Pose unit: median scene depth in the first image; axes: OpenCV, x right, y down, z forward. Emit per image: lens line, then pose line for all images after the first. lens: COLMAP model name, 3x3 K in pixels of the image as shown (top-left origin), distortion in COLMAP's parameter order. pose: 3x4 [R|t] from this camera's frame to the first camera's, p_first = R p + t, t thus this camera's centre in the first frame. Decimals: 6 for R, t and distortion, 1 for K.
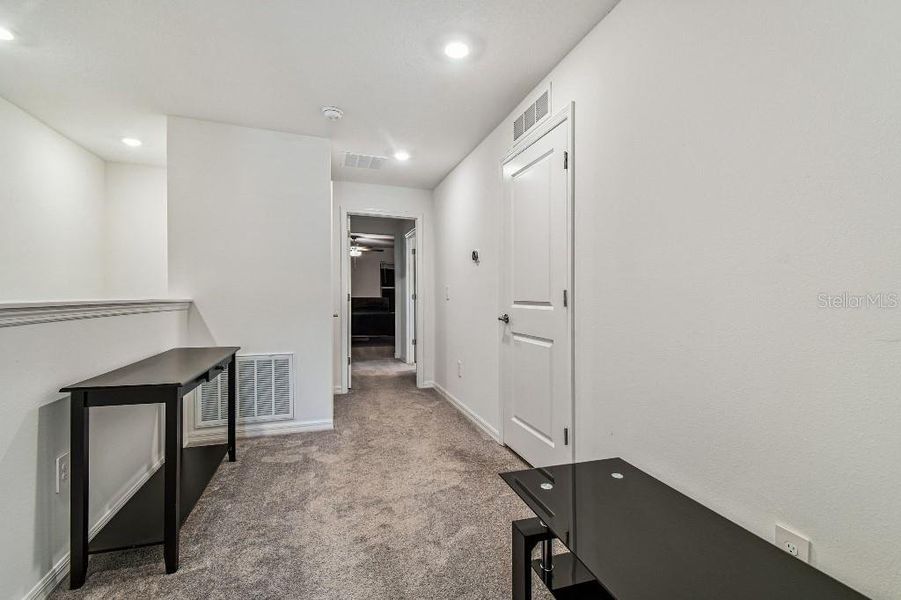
lens RADIAL K [[399.9, 0, 449.8], [0, 399.9, 297.7], [0, 0, 1]] dist [0.018740, -0.000718]
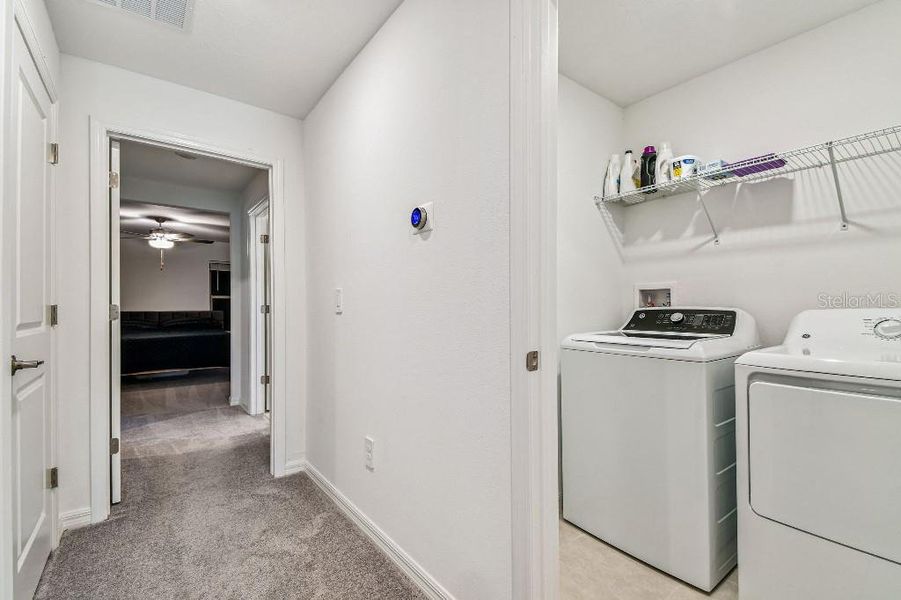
lens RADIAL K [[399.9, 0, 455.0], [0, 399.9, 297.1], [0, 0, 1]] dist [0.018740, -0.000718]
pose [[0.934517, -0.000858, 0.355916, -0.033718], [0.011247, 0.999569, -0.027123, -0.001012], [-0.355740, 0.029350, 0.934124, 0.303824]]
